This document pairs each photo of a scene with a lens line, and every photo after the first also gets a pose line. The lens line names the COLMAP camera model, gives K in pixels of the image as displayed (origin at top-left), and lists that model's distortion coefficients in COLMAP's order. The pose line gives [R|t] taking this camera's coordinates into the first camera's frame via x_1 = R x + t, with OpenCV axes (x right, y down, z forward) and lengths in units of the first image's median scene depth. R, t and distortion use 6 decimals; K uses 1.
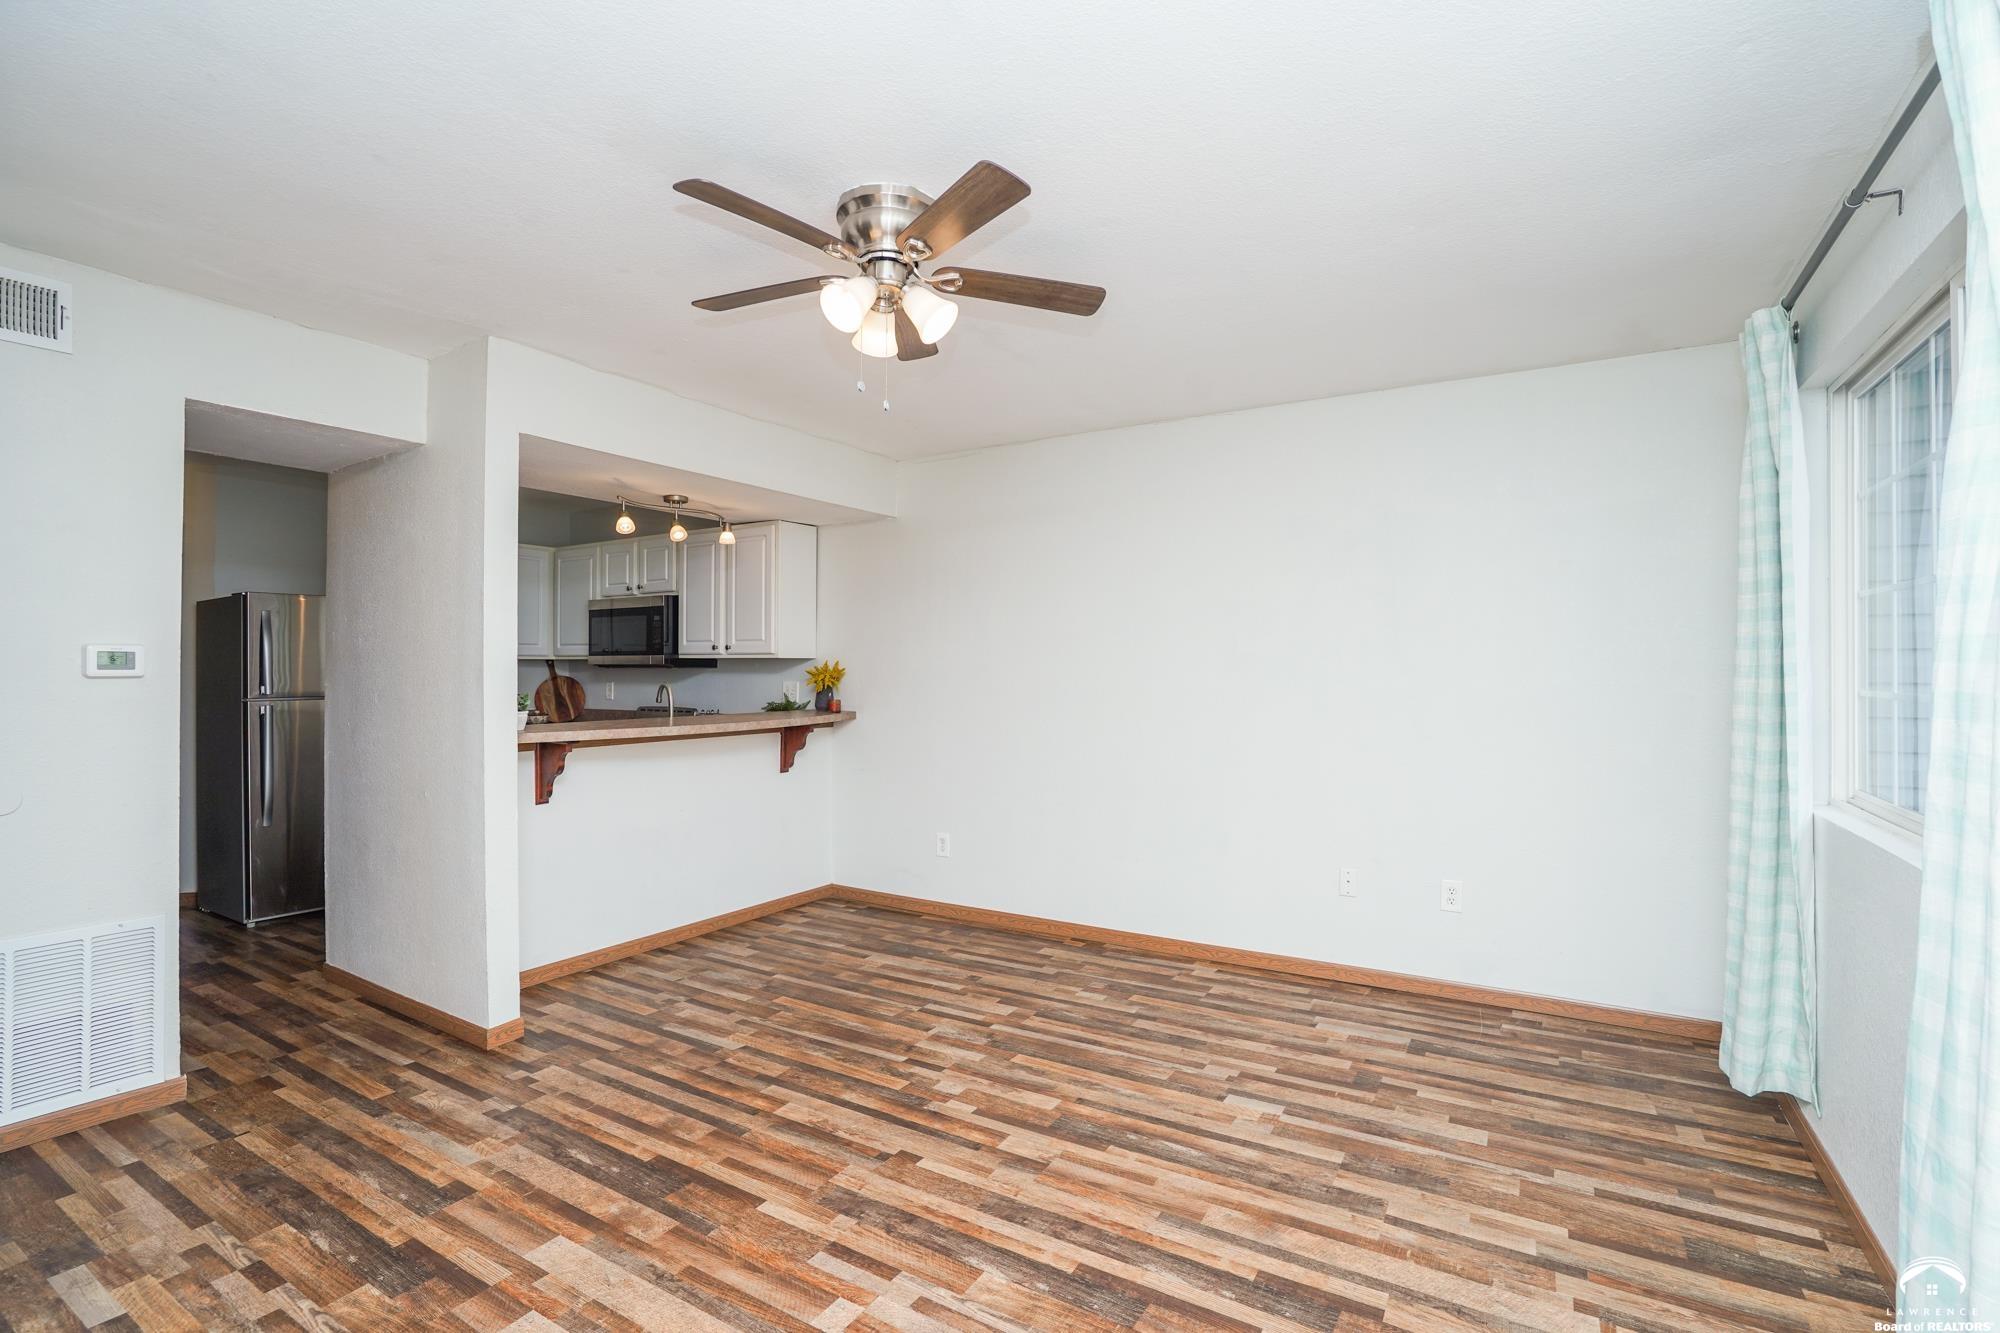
lens RADIAL K [[900.6, 0, 1000.0], [0, 900.6, 666.5], [0, 0, 1]] dist [0.000535, 0.000145]
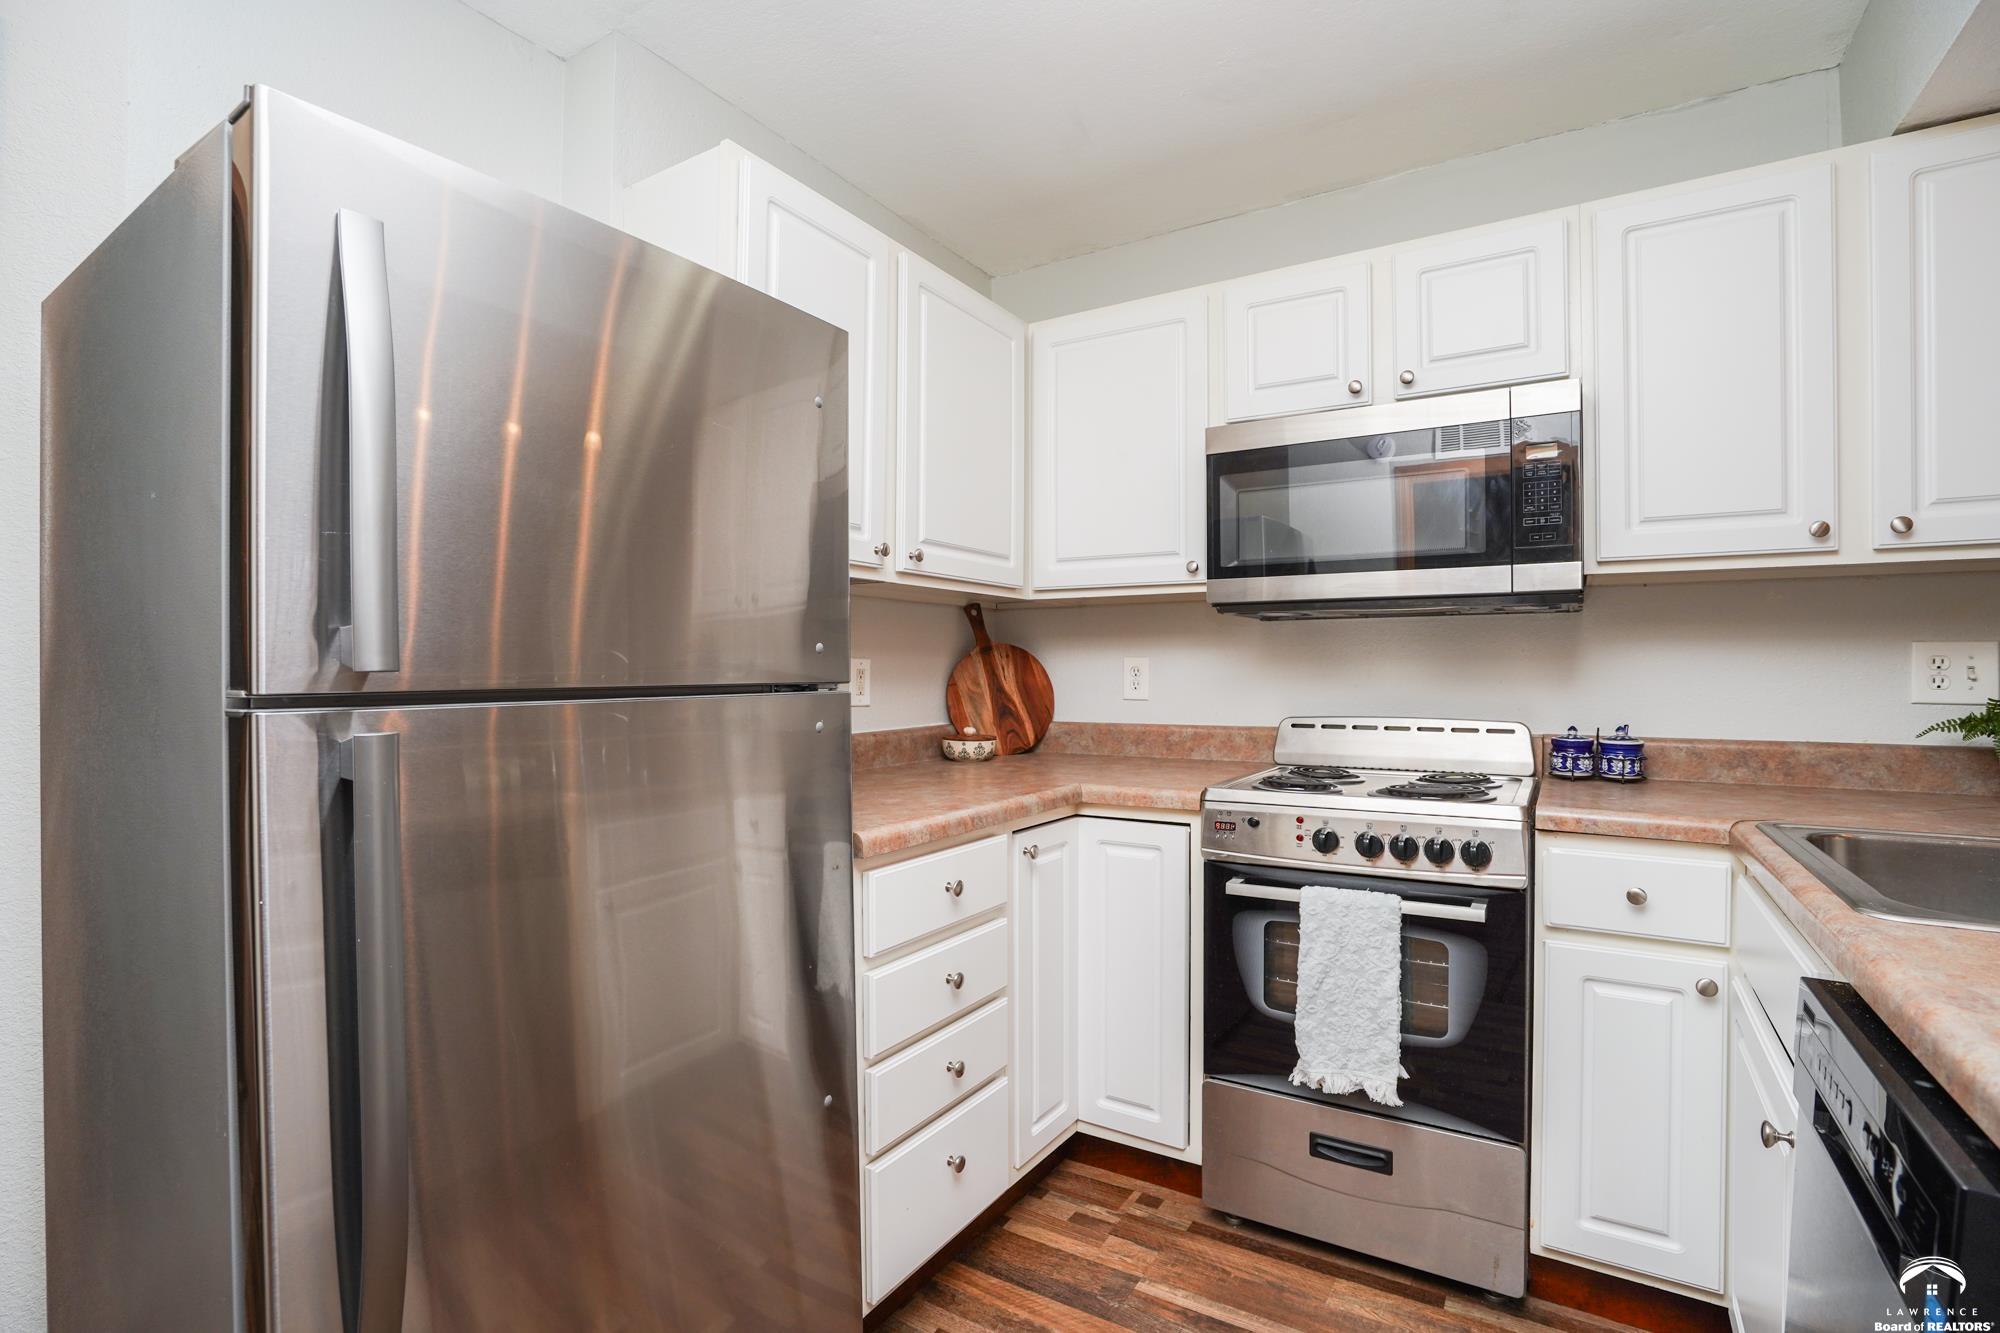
lens RADIAL K [[900.6, 0, 1000.0], [0, 900.6, 666.5], [0, 0, 1]] dist [0.000535, 0.000145]
pose [[0.999703, 0.004189, 0.023993, -0.748039], [-0.004337, 0.999972, 0.006155, 0.028273], [-0.023967, -0.006258, 0.999693, 0.887209]]
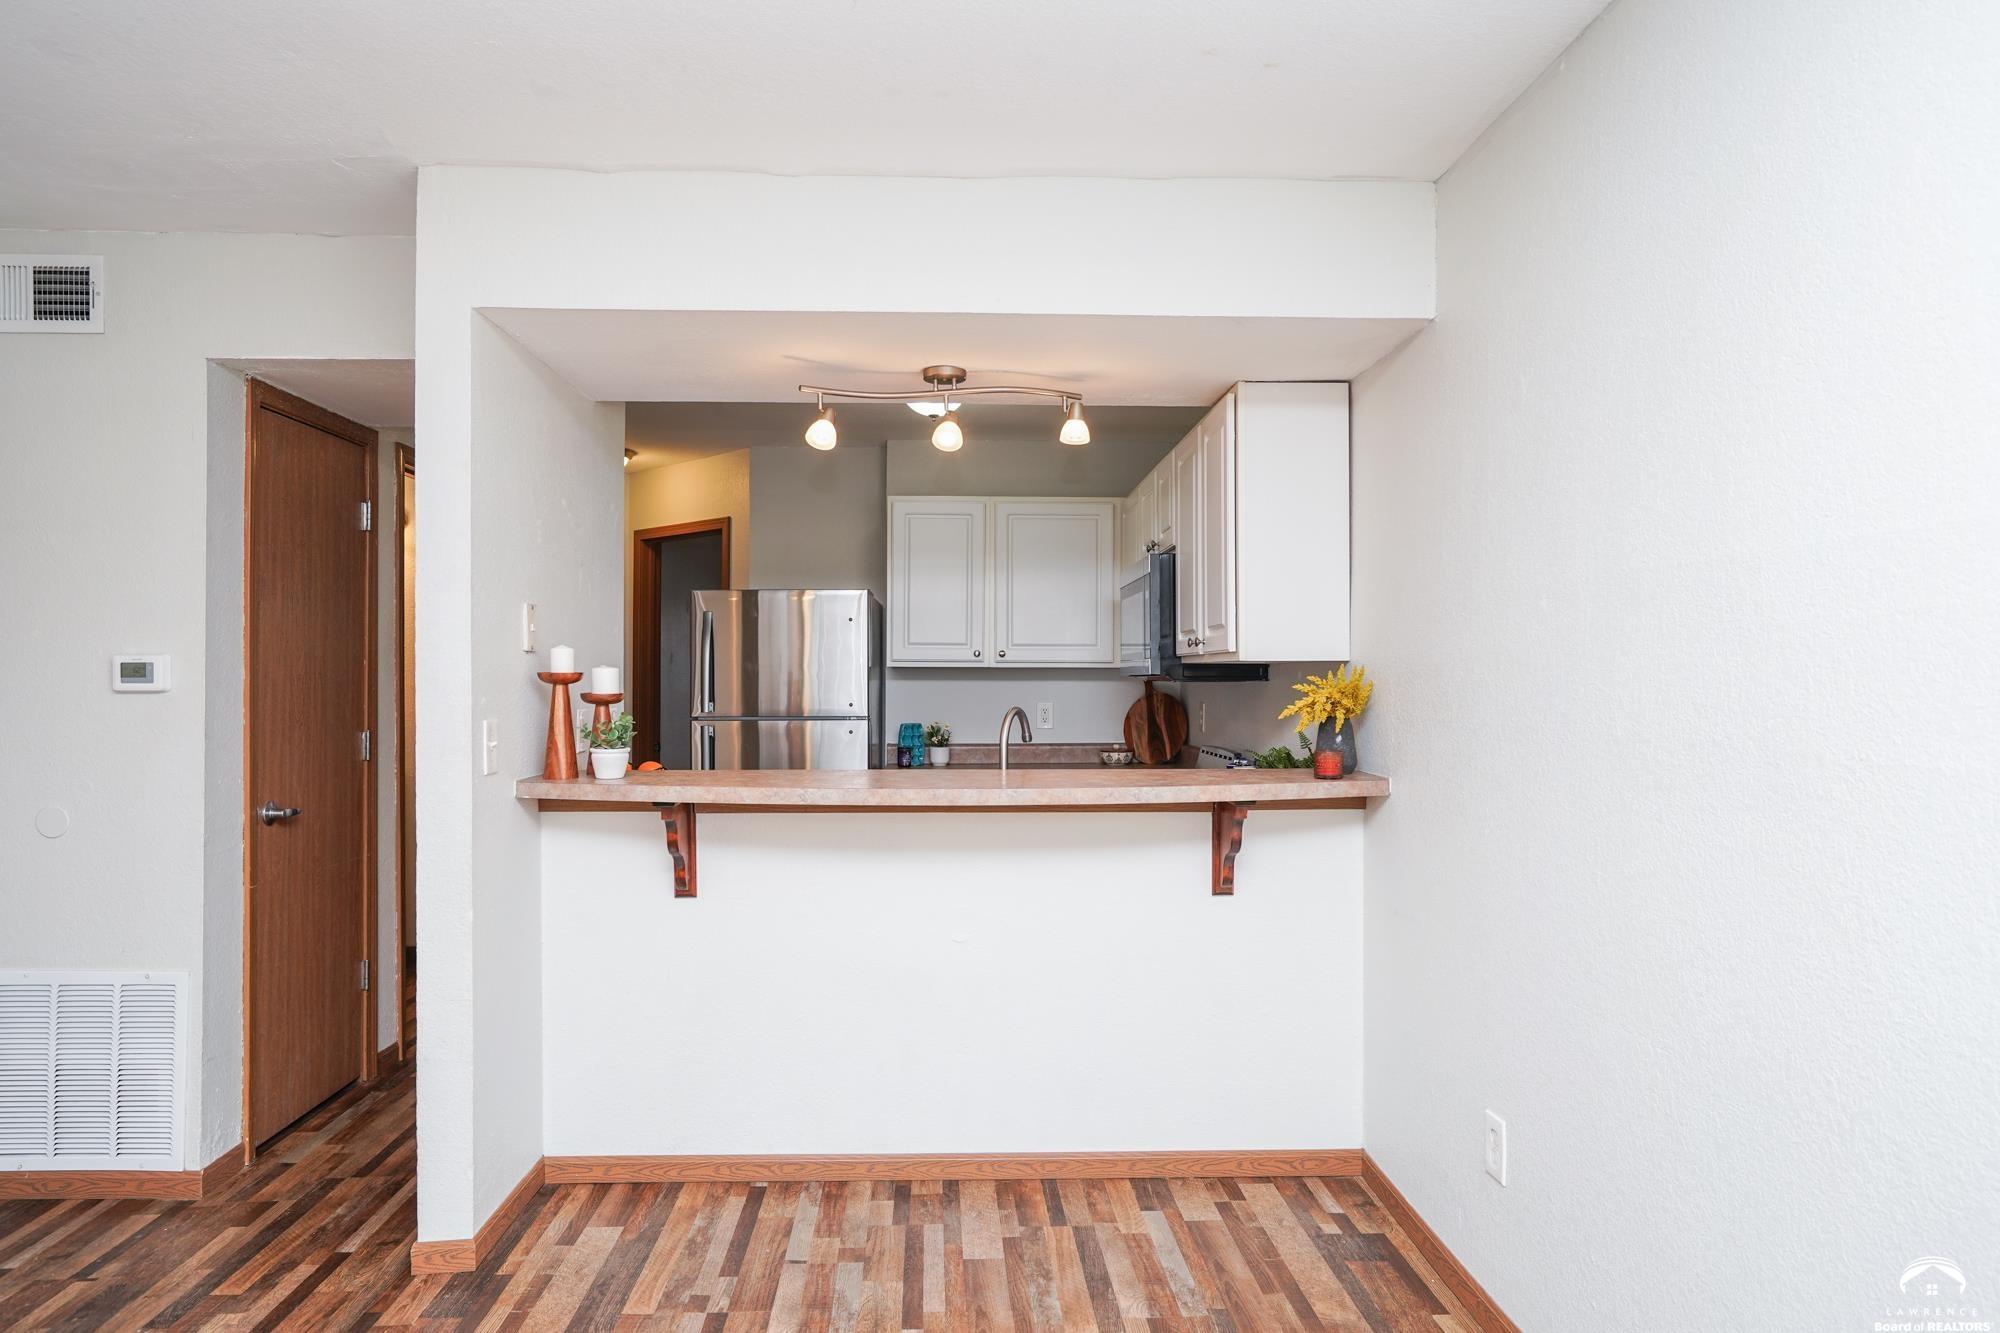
lens RADIAL K [[1224.0, 0, 1000.0], [0, 1224.0, 666.5], [0, 0, 1]] dist [-0.016864, 0.026100]
pose [[0.564800, -0.008227, -0.825187, 0.277987], [-0.000266, 0.999948, -0.010152, -0.000064], [0.825228, 0.005953, 0.564769, 0.603225]]
